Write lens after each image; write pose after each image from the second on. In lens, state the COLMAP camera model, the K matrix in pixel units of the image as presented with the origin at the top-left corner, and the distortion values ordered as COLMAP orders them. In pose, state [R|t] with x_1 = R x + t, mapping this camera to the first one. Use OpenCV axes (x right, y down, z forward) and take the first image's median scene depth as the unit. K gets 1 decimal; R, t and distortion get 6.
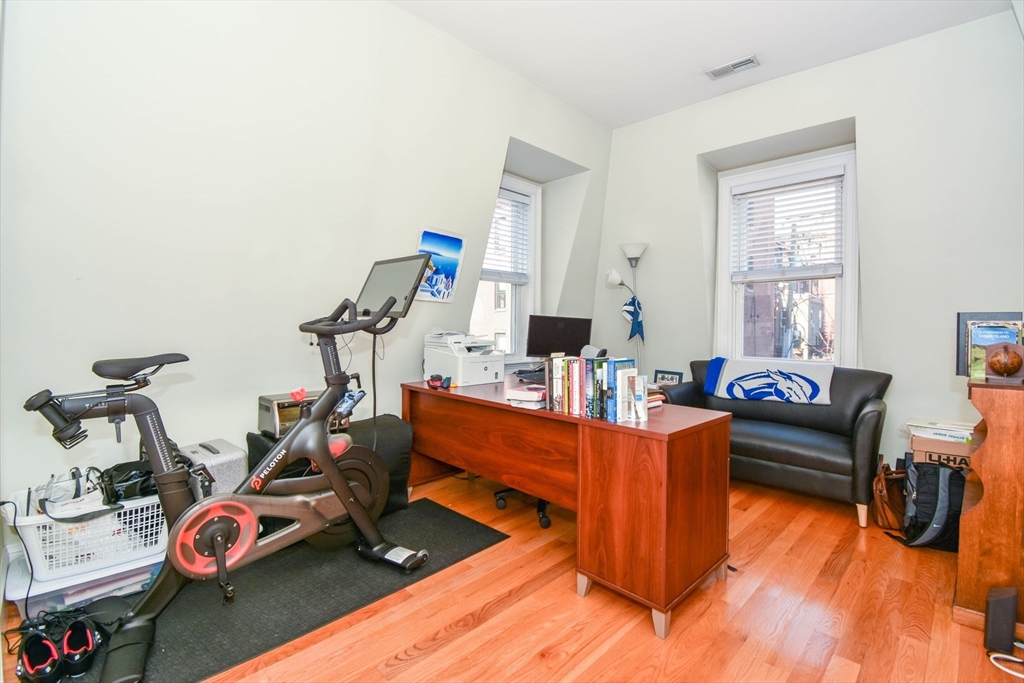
lens RADIAL K [[464.5, 0, 522.5], [0, 464.5, 331.9], [0, 0, 1]] dist [-0.002021, -0.001057]
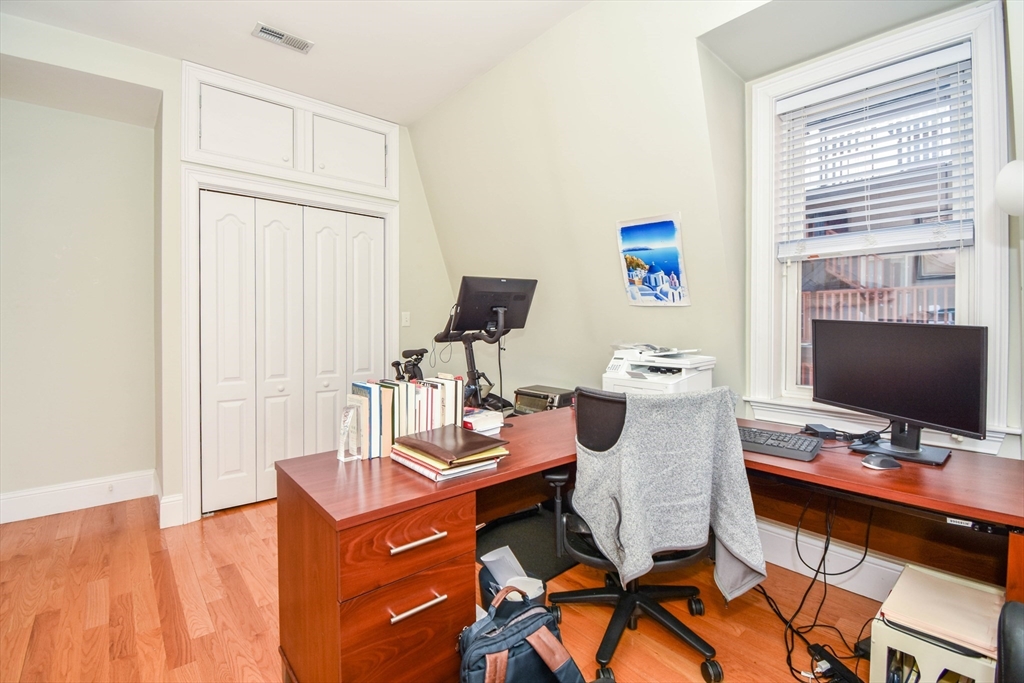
lens RADIAL K [[464.5, 0, 522.5], [0, 464.5, 331.9], [0, 0, 1]] dist [-0.002021, -0.001057]
pose [[-0.064439, 0.007042, -0.997897, 0.632001], [-0.015463, 0.999848, 0.008054, -0.024186], [0.997802, 0.015950, -0.064321, 0.821206]]
